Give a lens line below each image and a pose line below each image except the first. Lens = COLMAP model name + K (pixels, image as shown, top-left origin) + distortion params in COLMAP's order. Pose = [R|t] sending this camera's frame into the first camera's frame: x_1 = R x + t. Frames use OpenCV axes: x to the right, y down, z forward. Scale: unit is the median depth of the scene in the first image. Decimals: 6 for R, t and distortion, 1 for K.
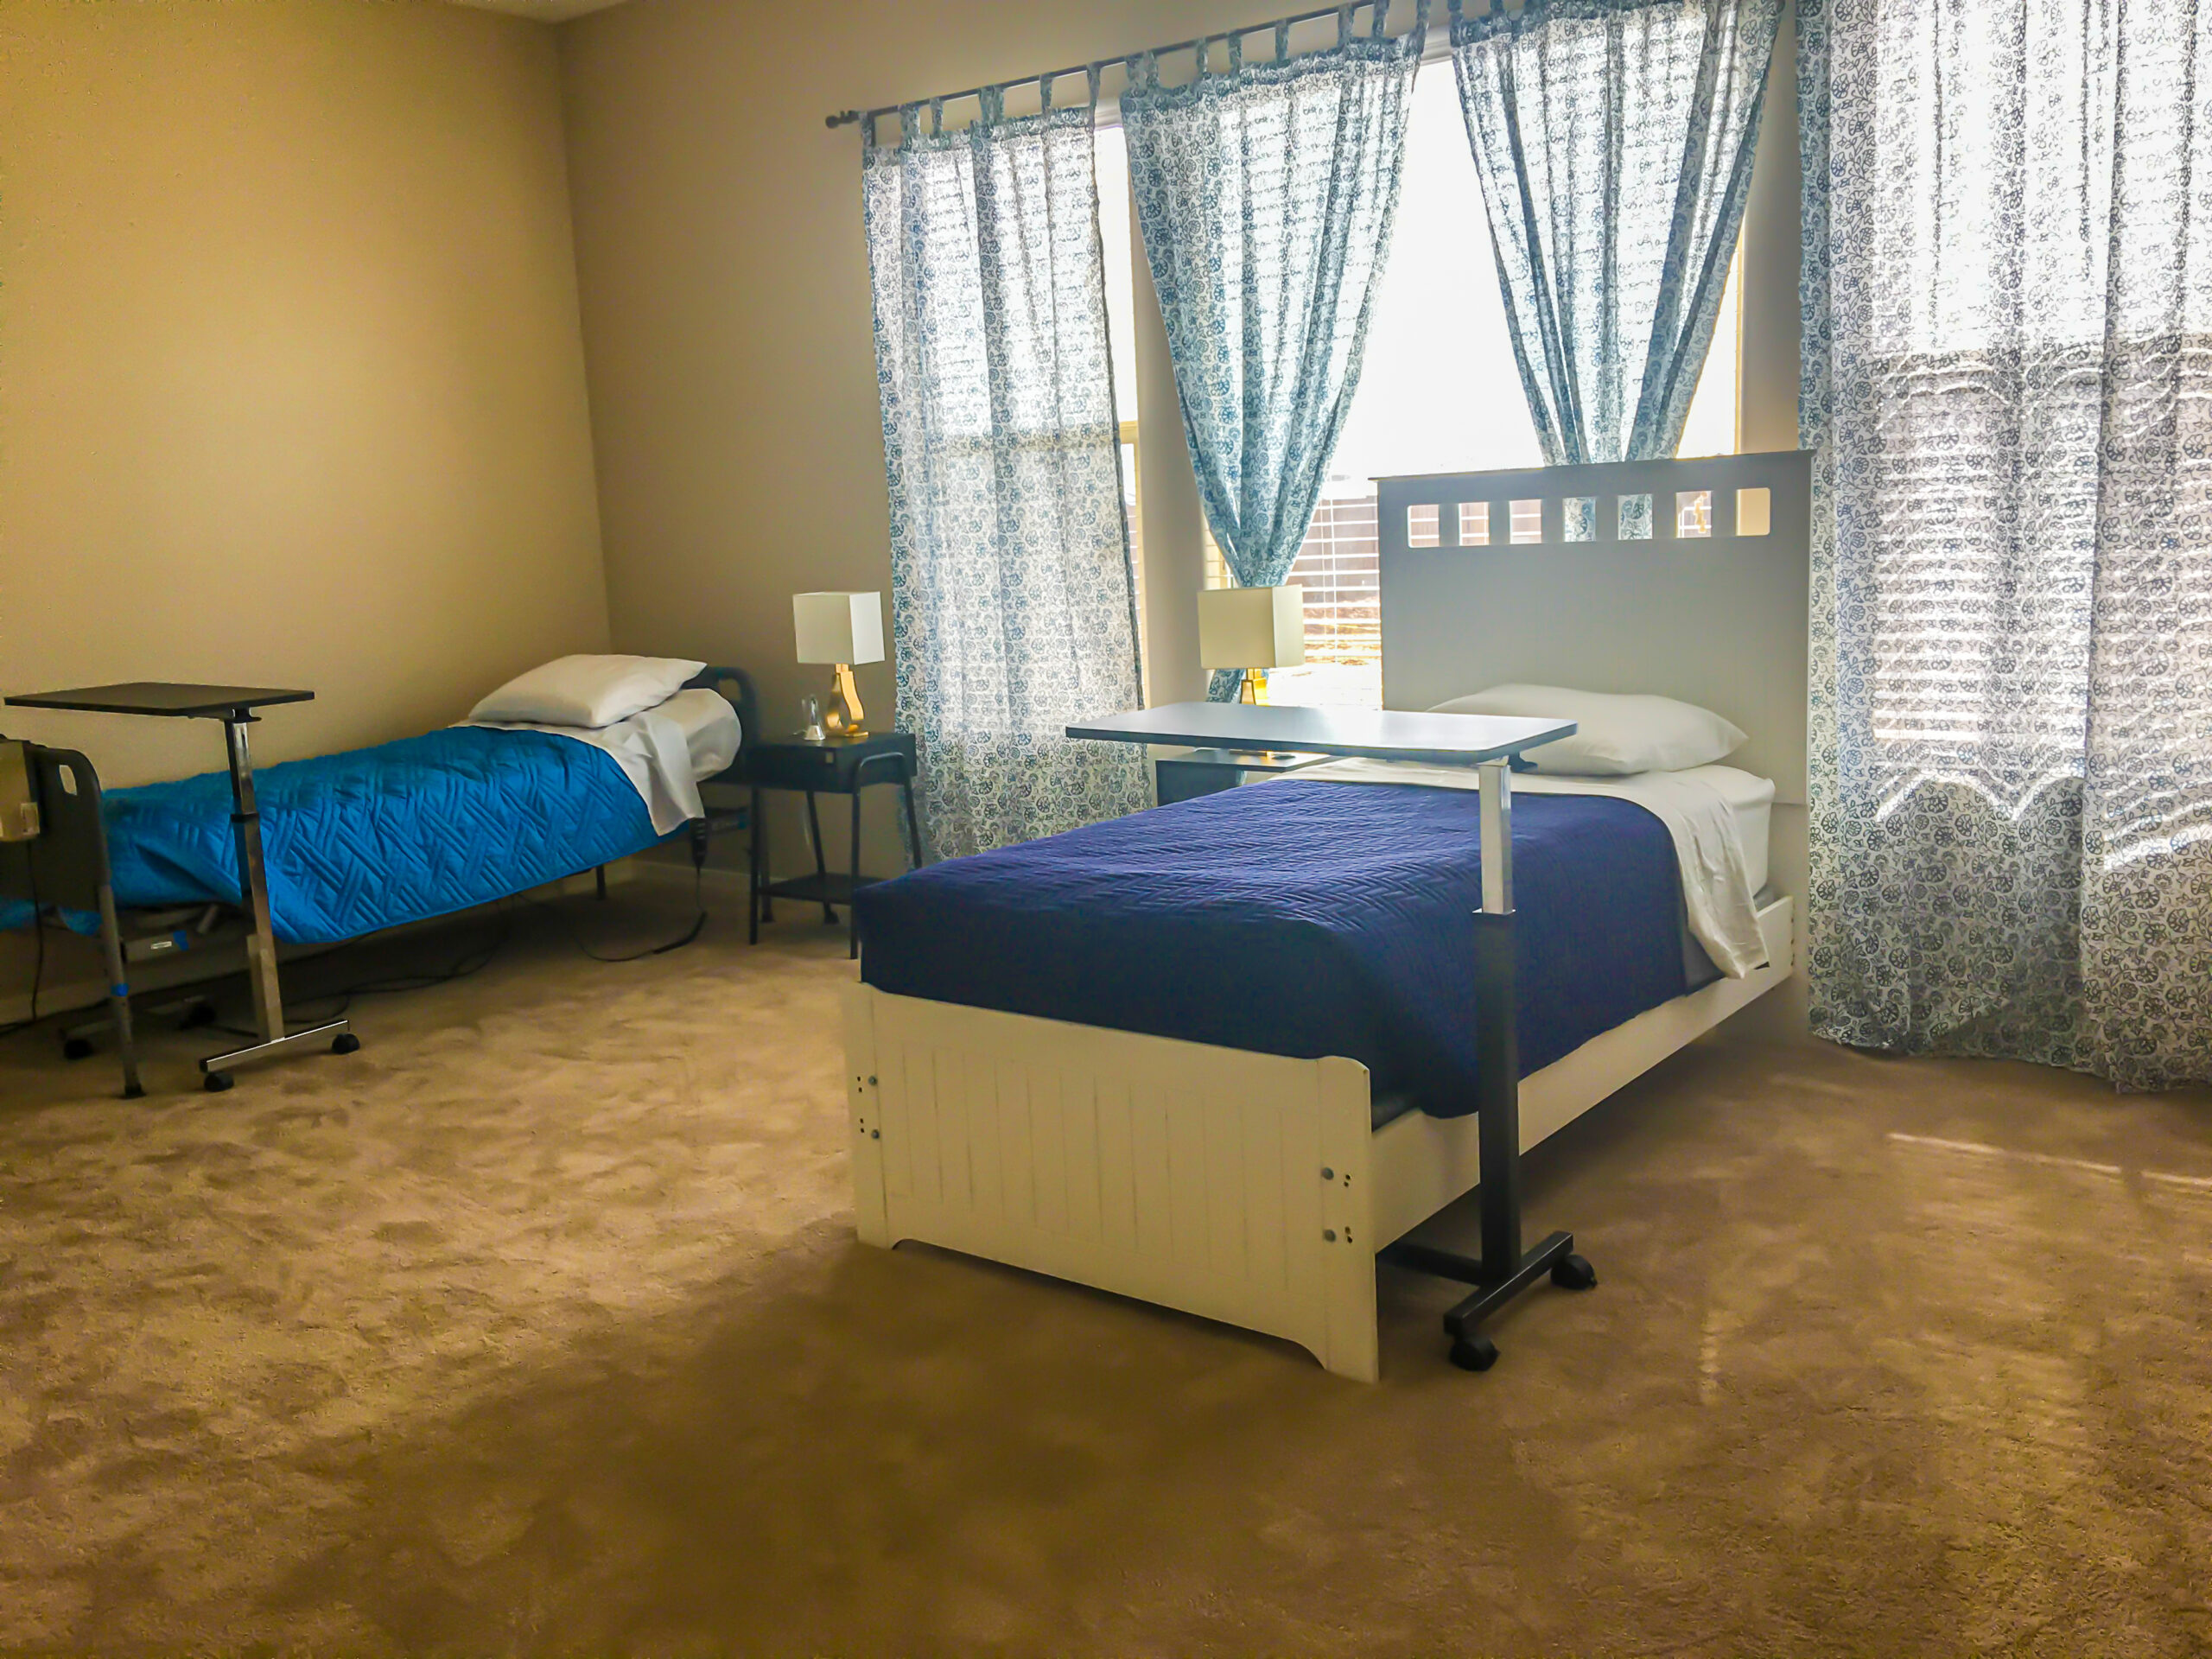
lens RADIAL K [[1890.4, 0, 1106.0], [0, 1890.4, 829.5], [0, 0, 1]] dist [0.065742, -0.109583]
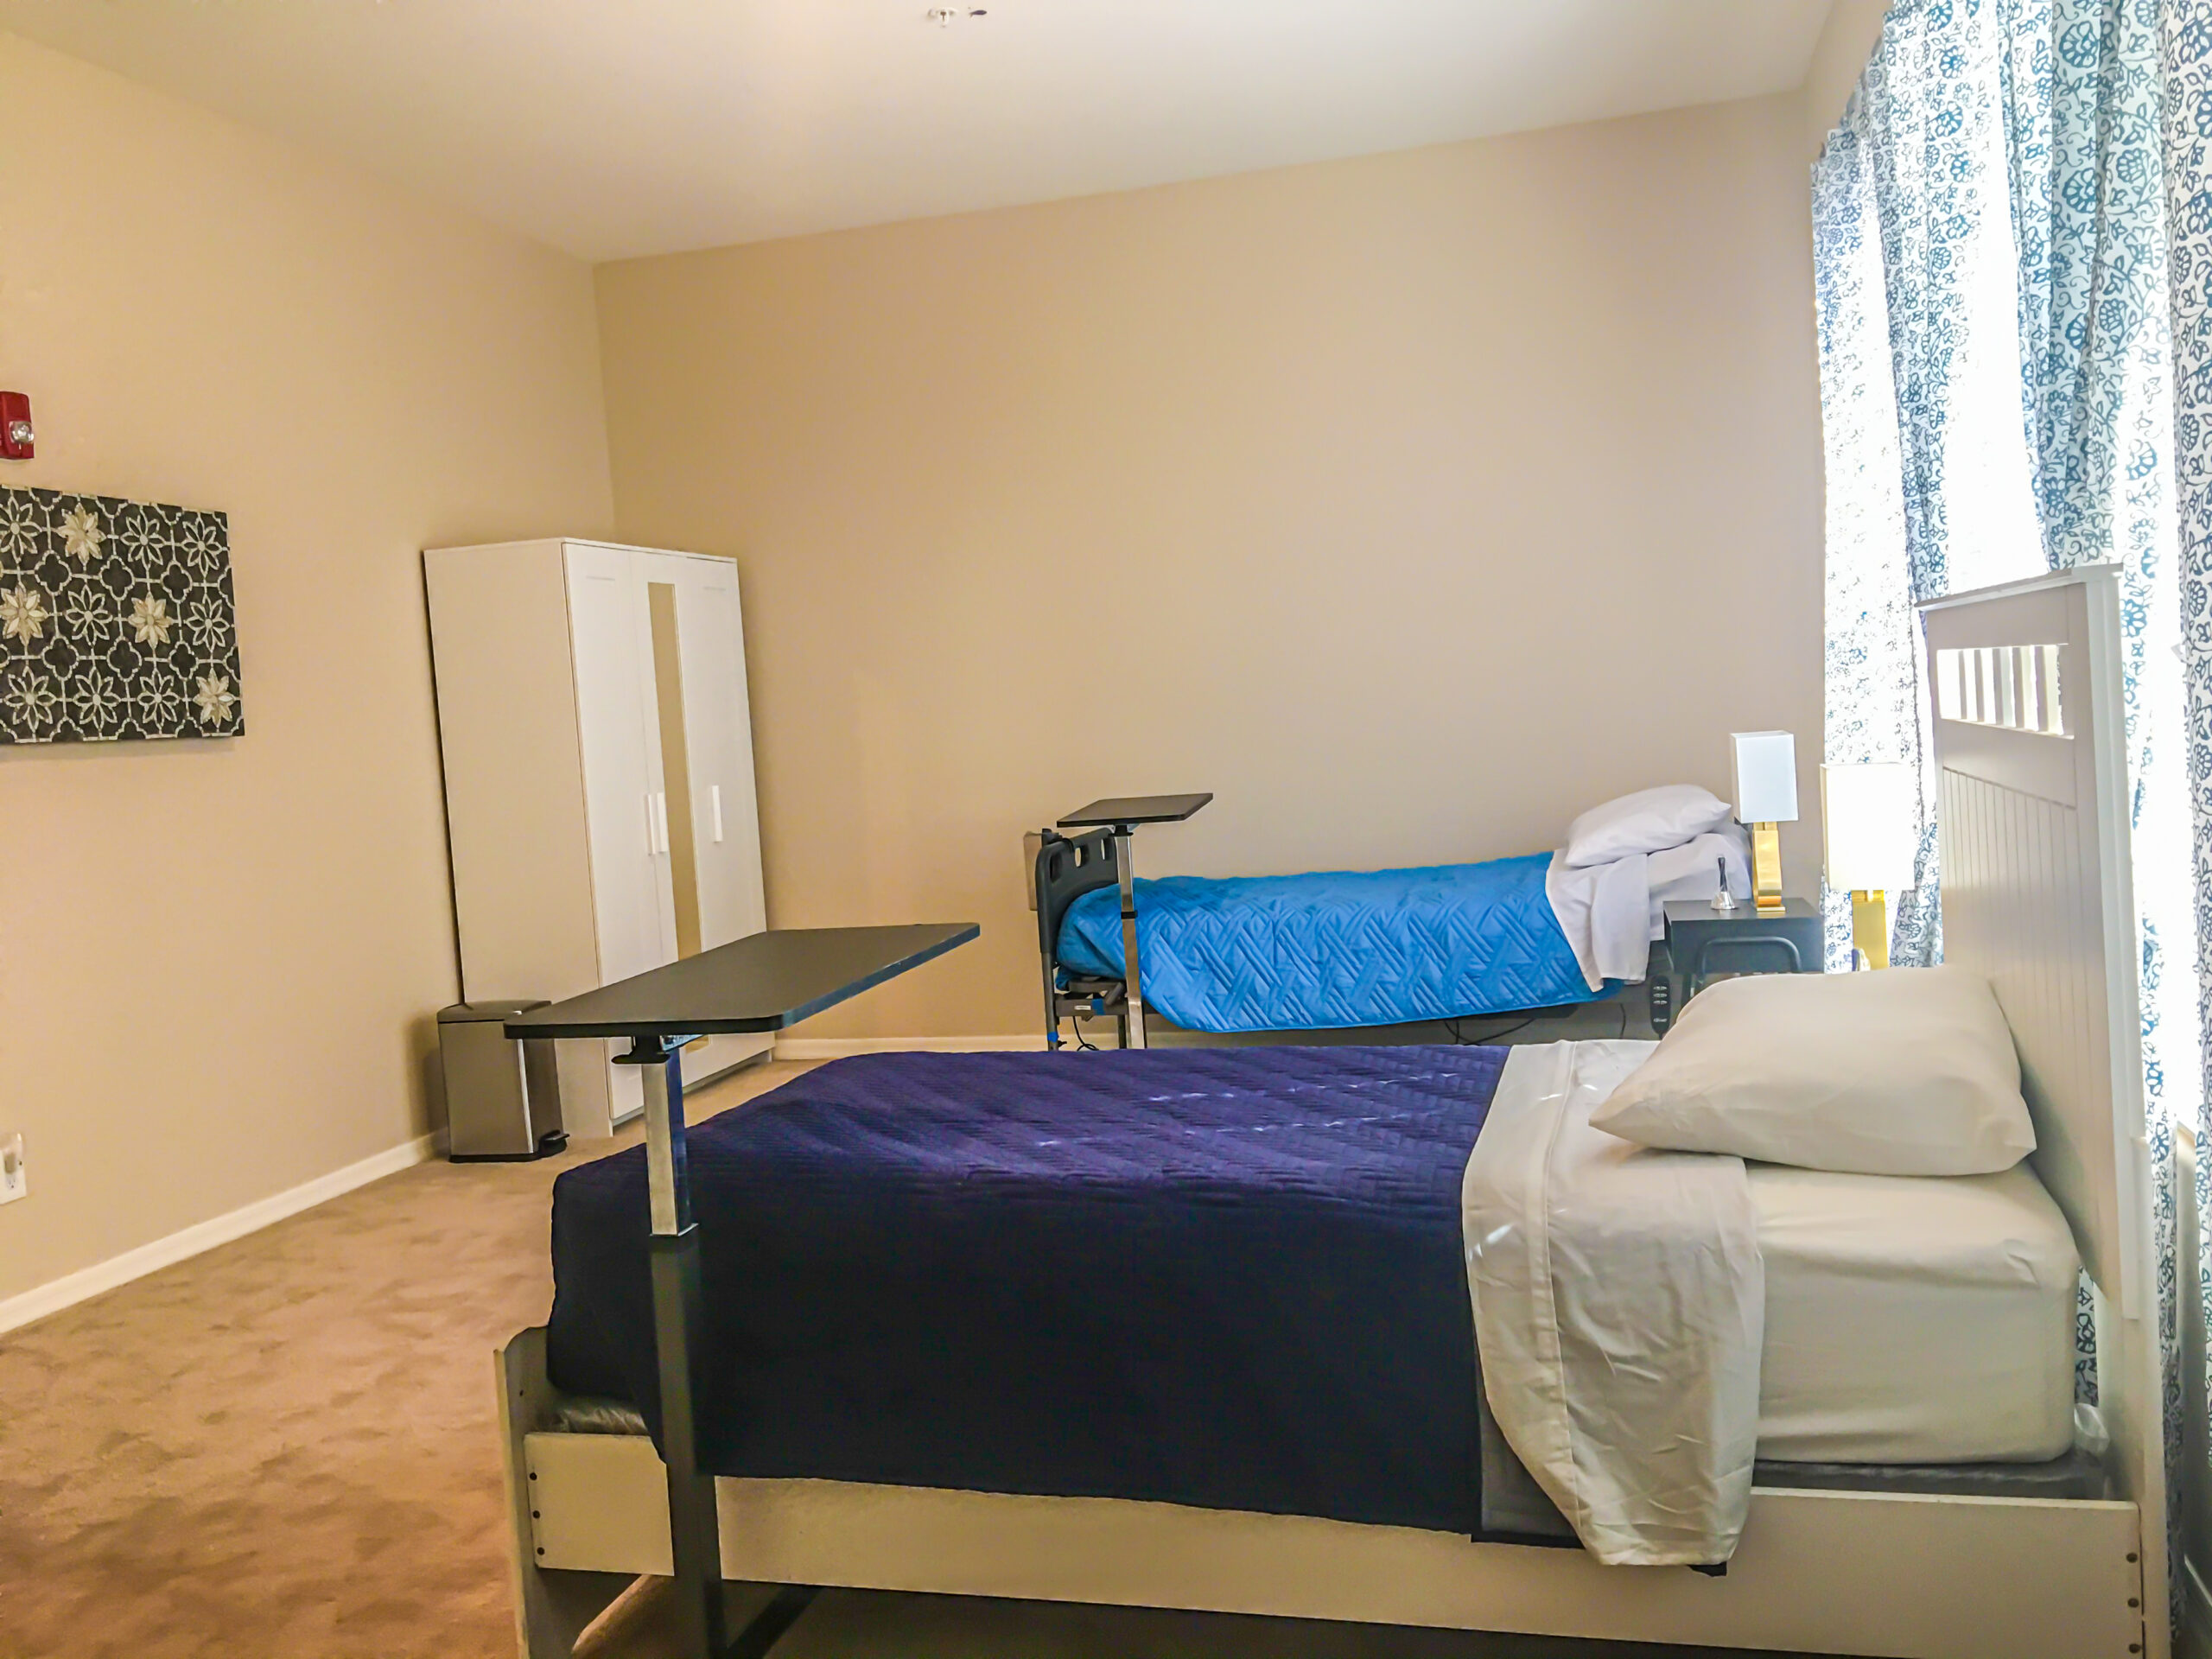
lens RADIAL K [[1890.4, 0, 1106.0], [0, 1890.4, 829.5], [0, 0, 1]] dist [0.065742, -0.109583]
pose [[0.371417, 0.087056, -0.924376, 0.516766], [-0.108053, 0.992882, 0.050092, -0.095028], [0.922157, 0.081276, 0.378180, 0.438002]]
